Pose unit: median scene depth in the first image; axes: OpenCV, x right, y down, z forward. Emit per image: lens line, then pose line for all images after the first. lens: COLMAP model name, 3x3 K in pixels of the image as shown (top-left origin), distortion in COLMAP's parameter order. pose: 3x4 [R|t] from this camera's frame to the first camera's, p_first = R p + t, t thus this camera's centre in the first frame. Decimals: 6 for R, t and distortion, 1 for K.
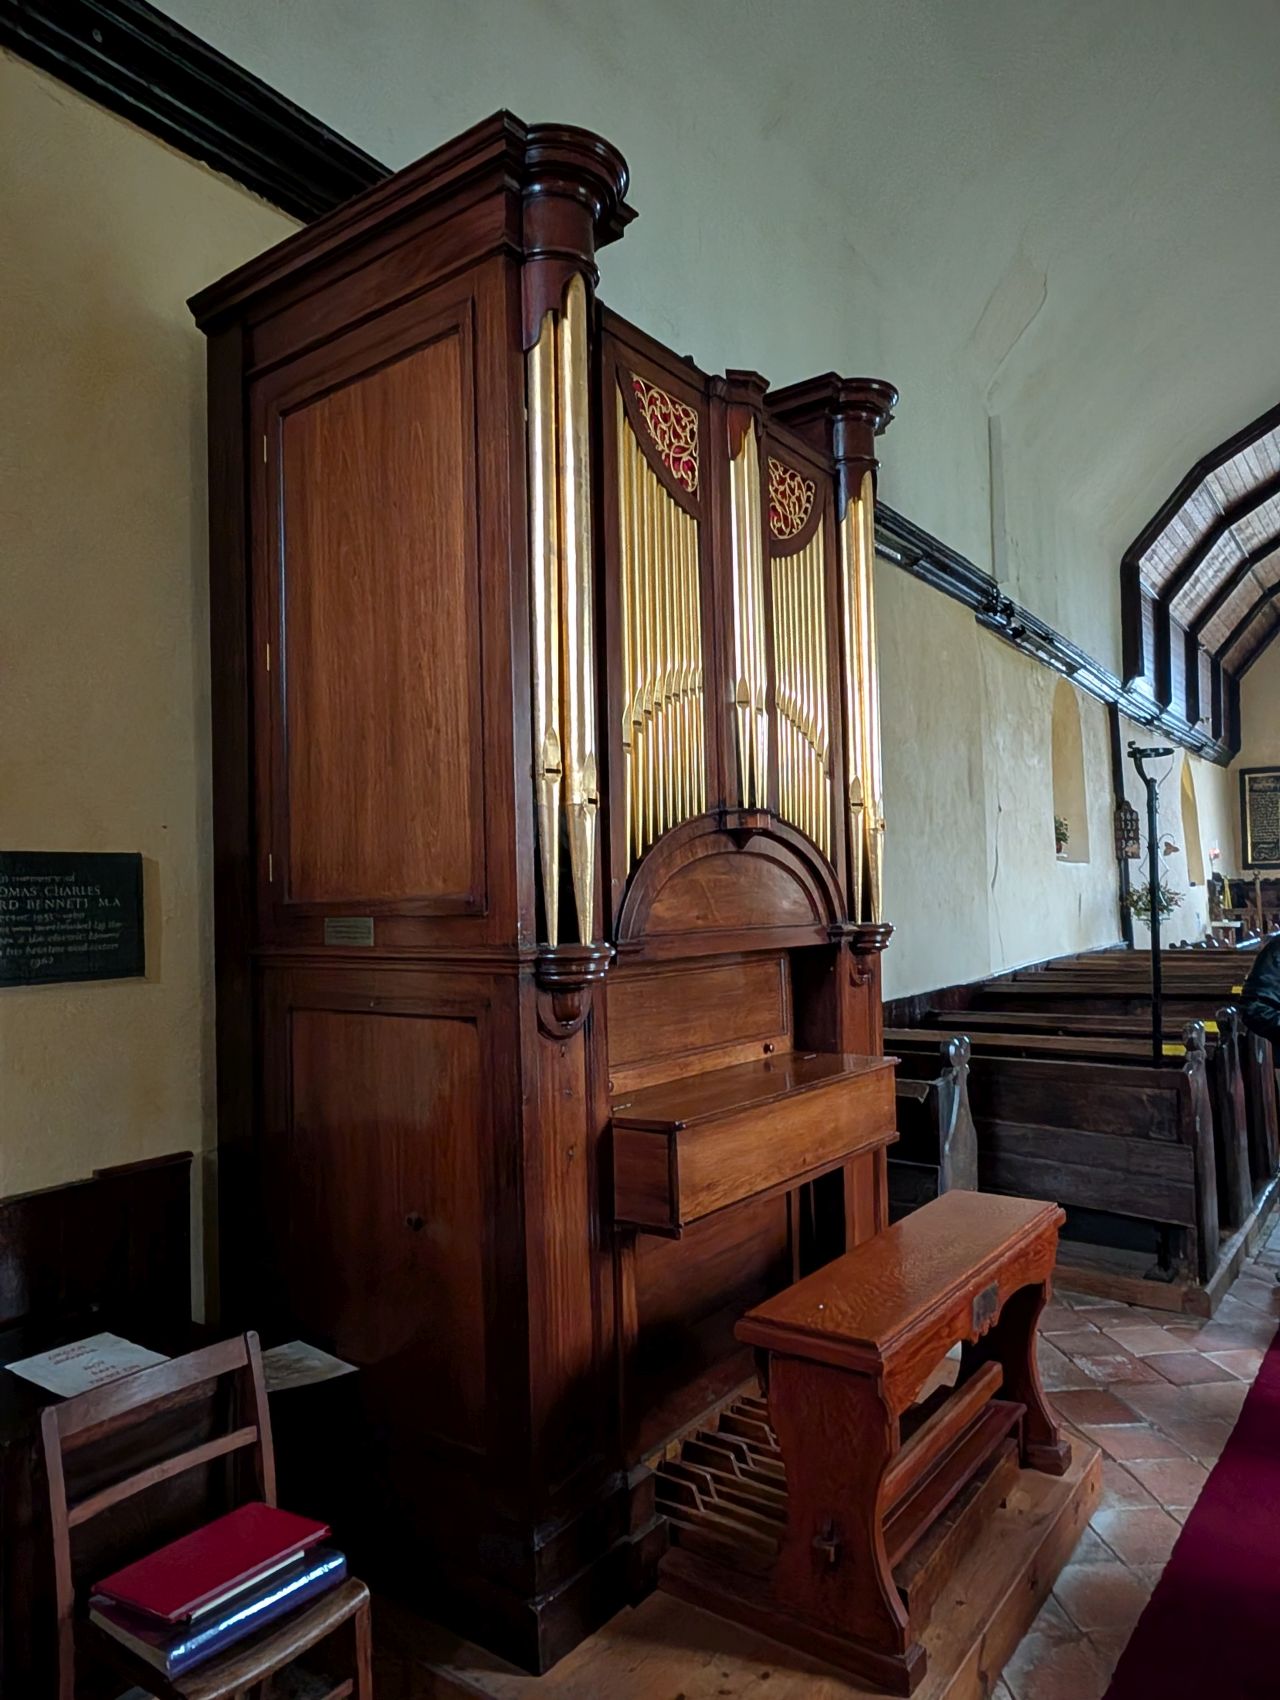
lens RADIAL K [[1115.2, 0, 632.8], [0, 1115.2, 867.4], [0, 0, 1]] dist [0.001908, -0.002671]
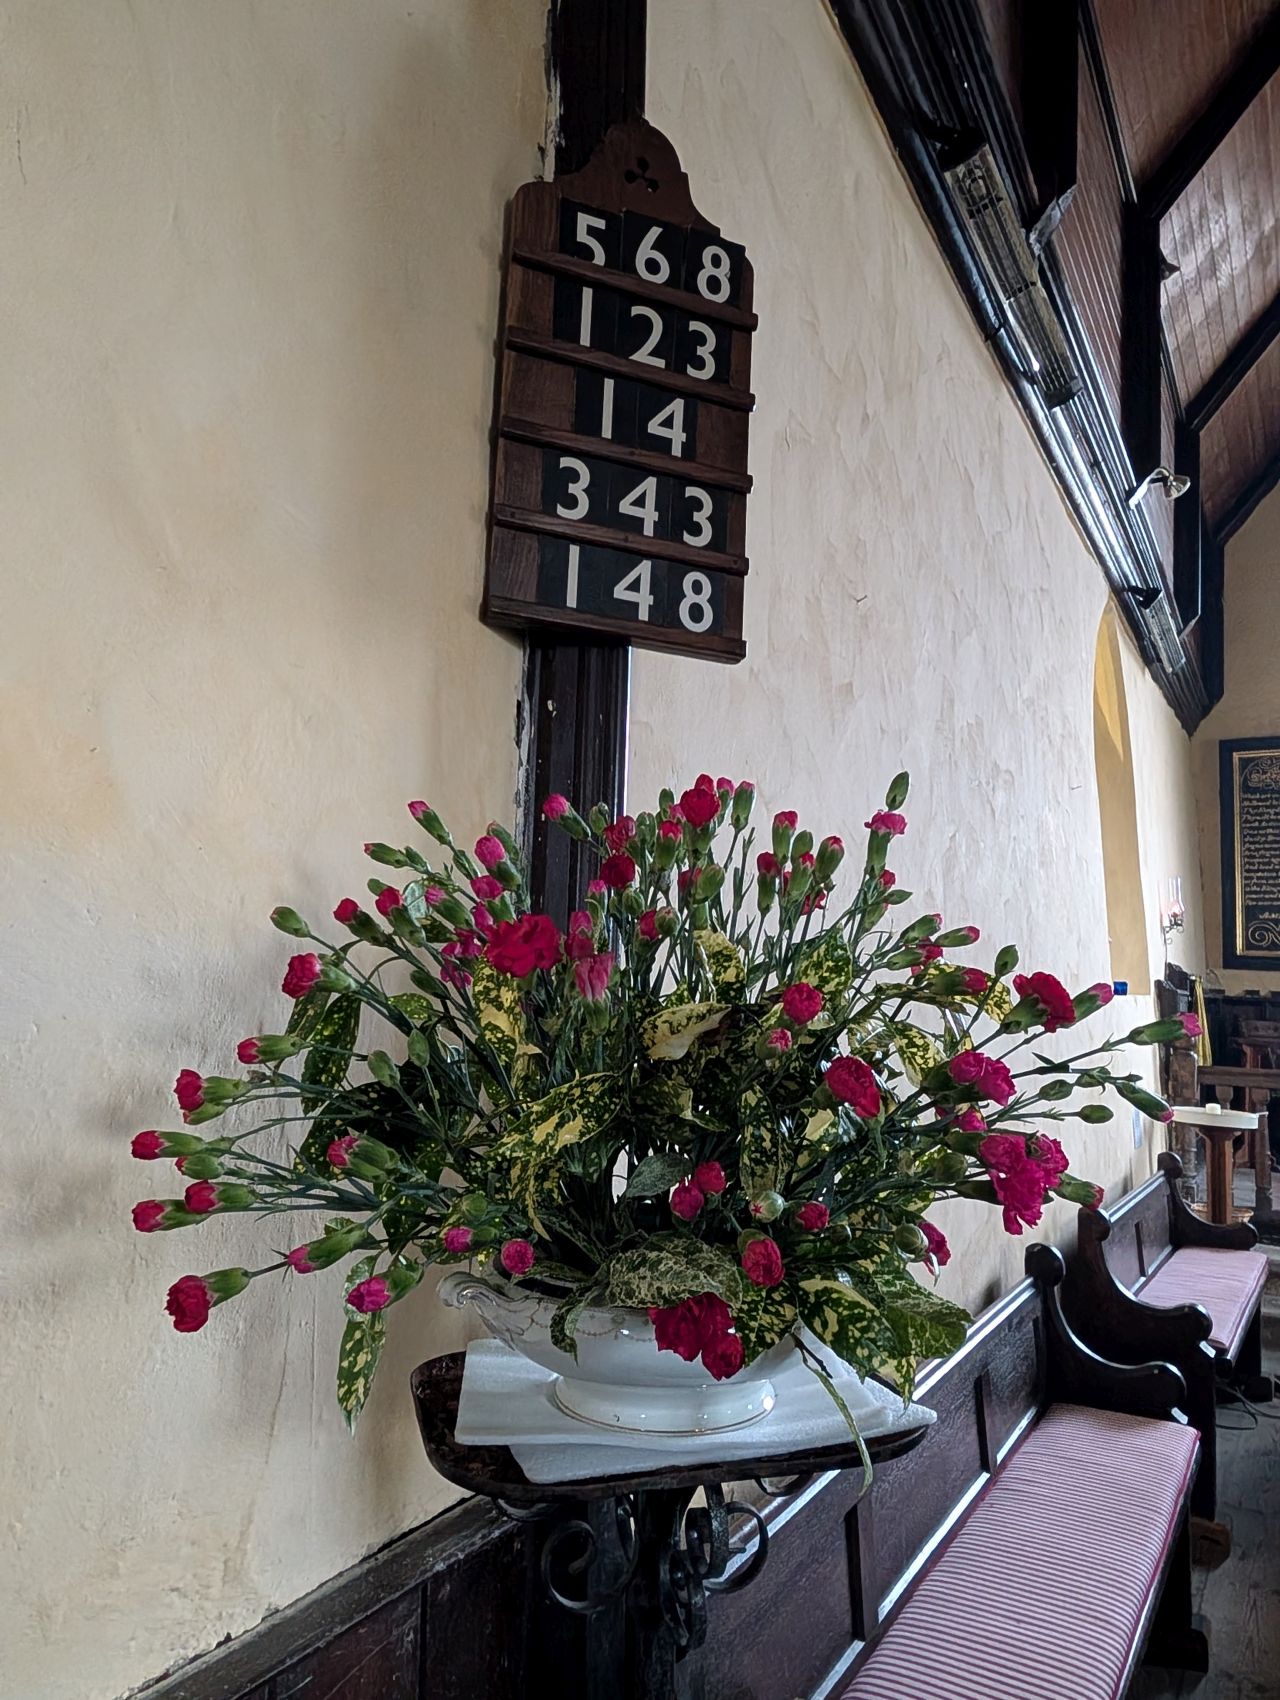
lens RADIAL K [[1115.2, 0, 622.7], [0, 1115.2, 860.6], [0, 0, 1]] dist [0.001908, -0.002671]
pose [[0.995220, 0.073212, 0.064625, 1.030721], [-0.067789, 0.994286, -0.082461, 0.044494], [-0.070293, 0.077686, 0.994497, 2.113466]]
